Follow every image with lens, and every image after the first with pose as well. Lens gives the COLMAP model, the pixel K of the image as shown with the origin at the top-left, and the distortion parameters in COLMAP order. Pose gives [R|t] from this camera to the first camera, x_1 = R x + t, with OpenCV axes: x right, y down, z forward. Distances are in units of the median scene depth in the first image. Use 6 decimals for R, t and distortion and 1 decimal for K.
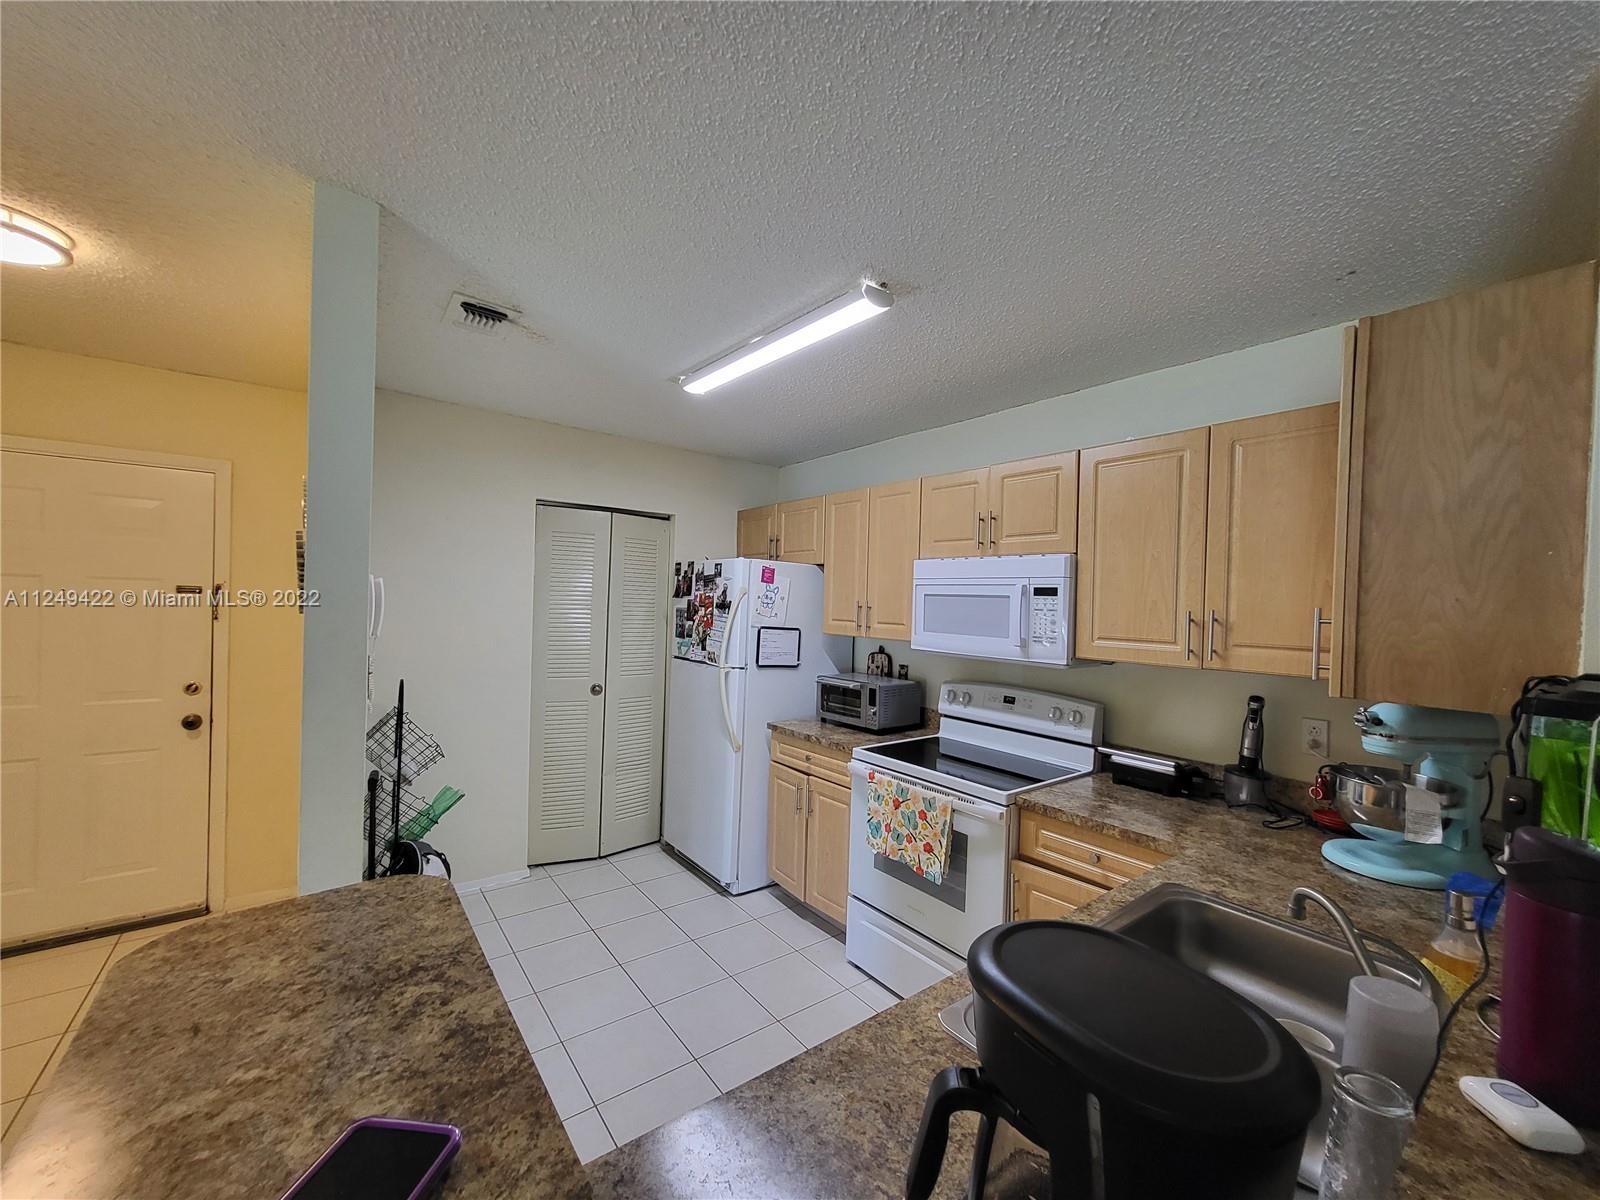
lens RADIAL K [[633.5, 0, 797.2], [0, 633.5, 595.4], [0, 0, 1]] dist [0.000222, -0.001310]
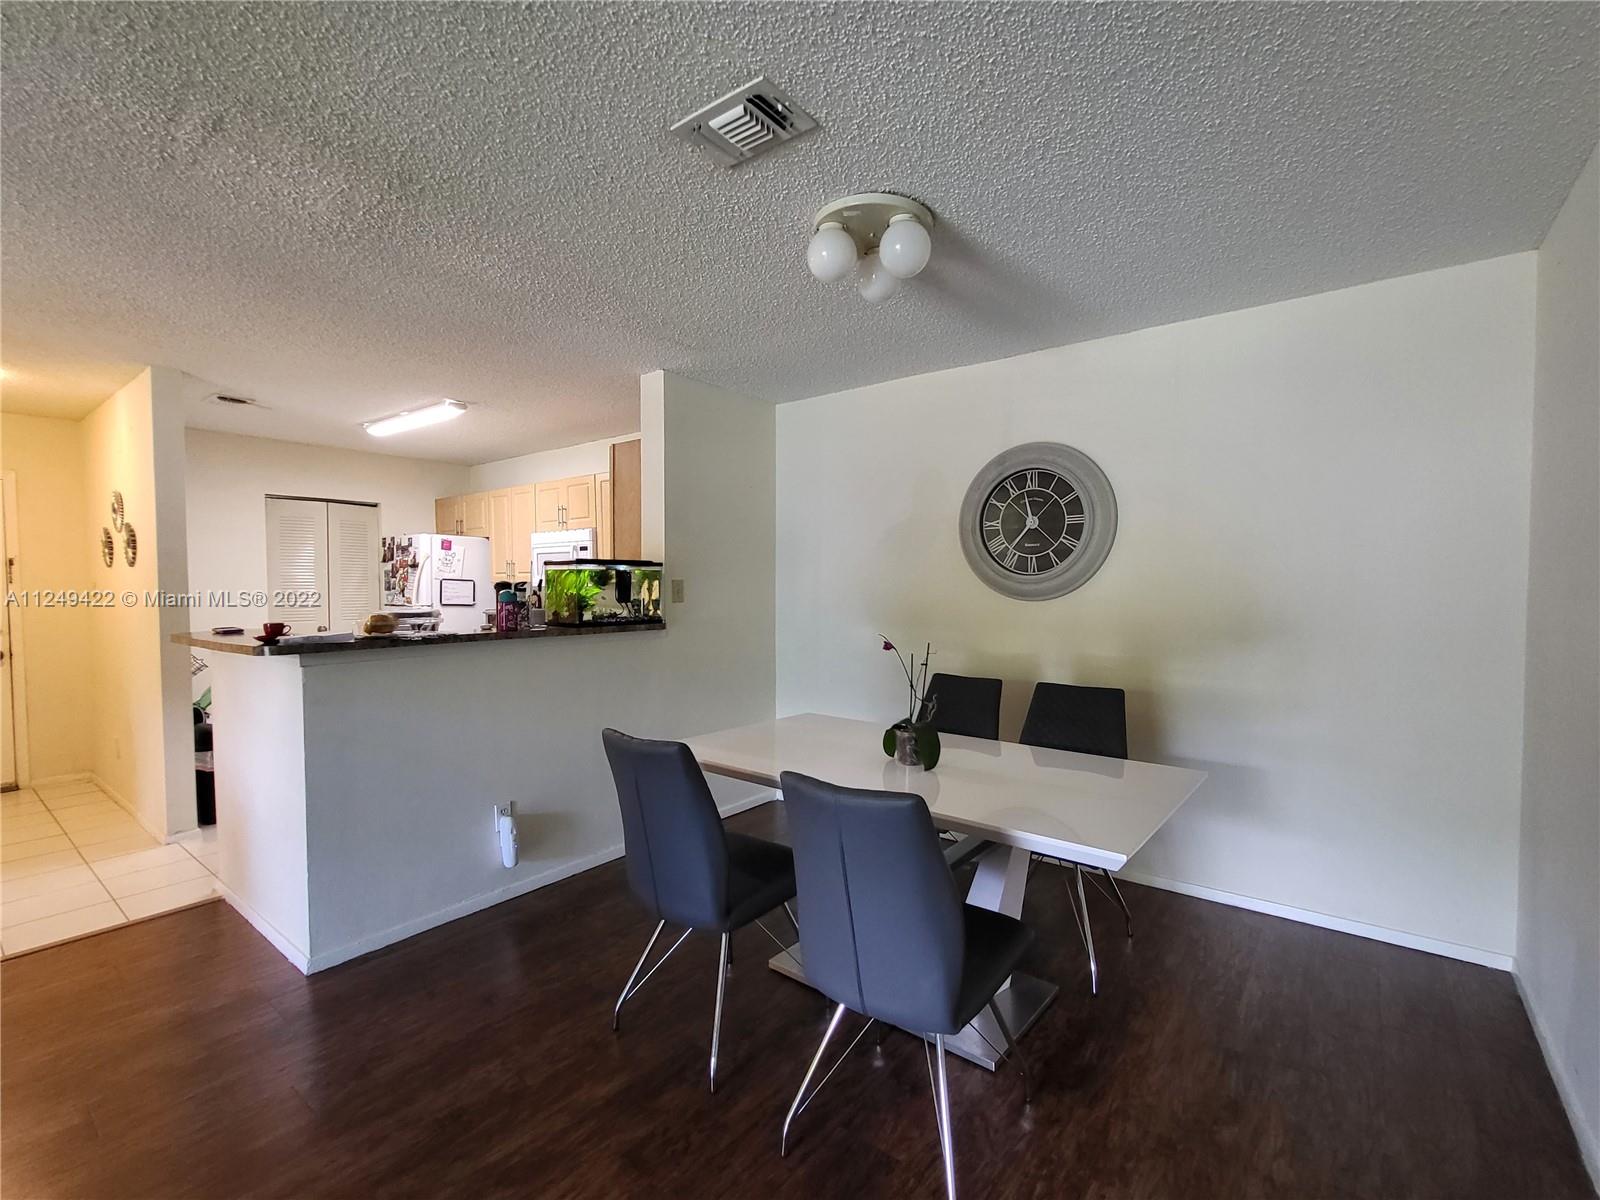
lens RADIAL K [[720.2, 0, 802.6], [0, 720.2, 609.7], [0, 0, 1]] dist [0.003087, 0.000307]
pose [[0.963952, -0.042741, 0.262621, 0.360810], [0.030262, 0.998220, 0.051382, 0.068661], [-0.264349, -0.041582, 0.963530, -1.021020]]
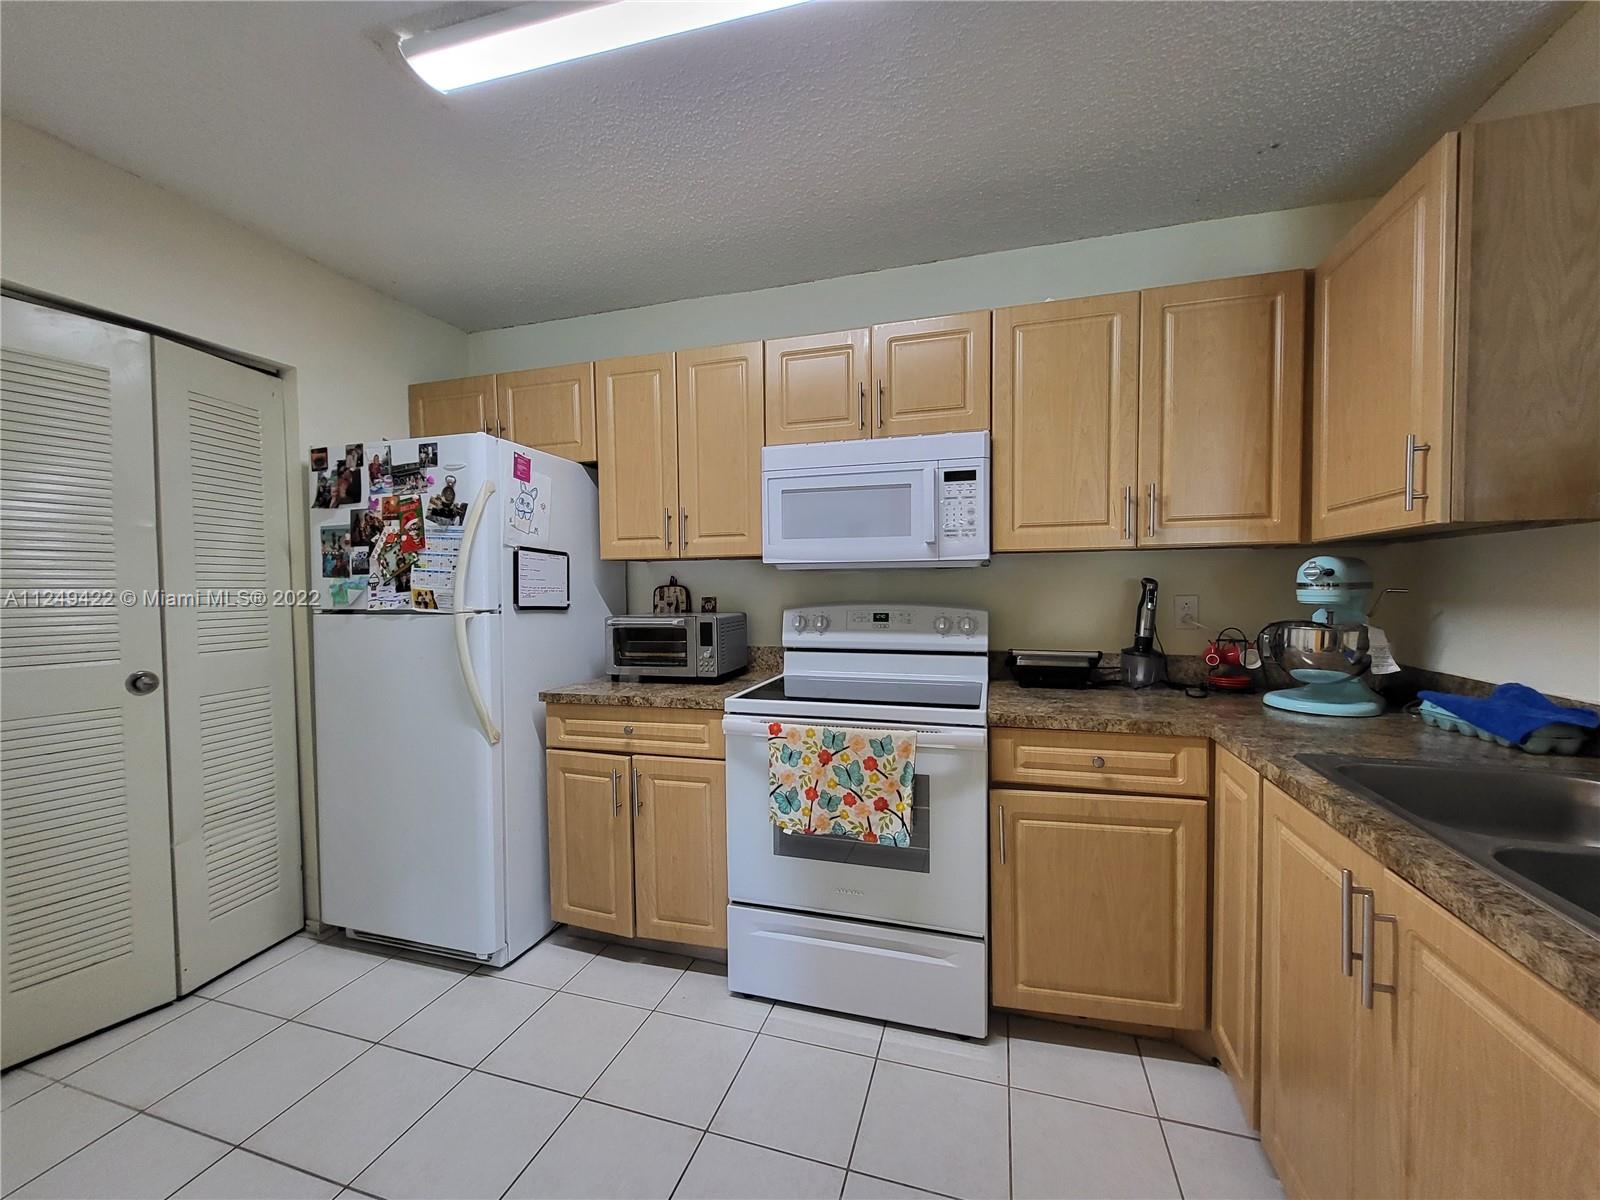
lens RADIAL K [[633.5, 0, 810.6], [0, 633.5, 601.2], [0, 0, 1]] dist [0.000222, -0.001310]
pose [[0.809047, -0.054492, 0.585212, -0.219711], [0.027824, 0.998127, 0.054474, 0.087751], [-0.587085, -0.027790, 0.809048, 0.343057]]
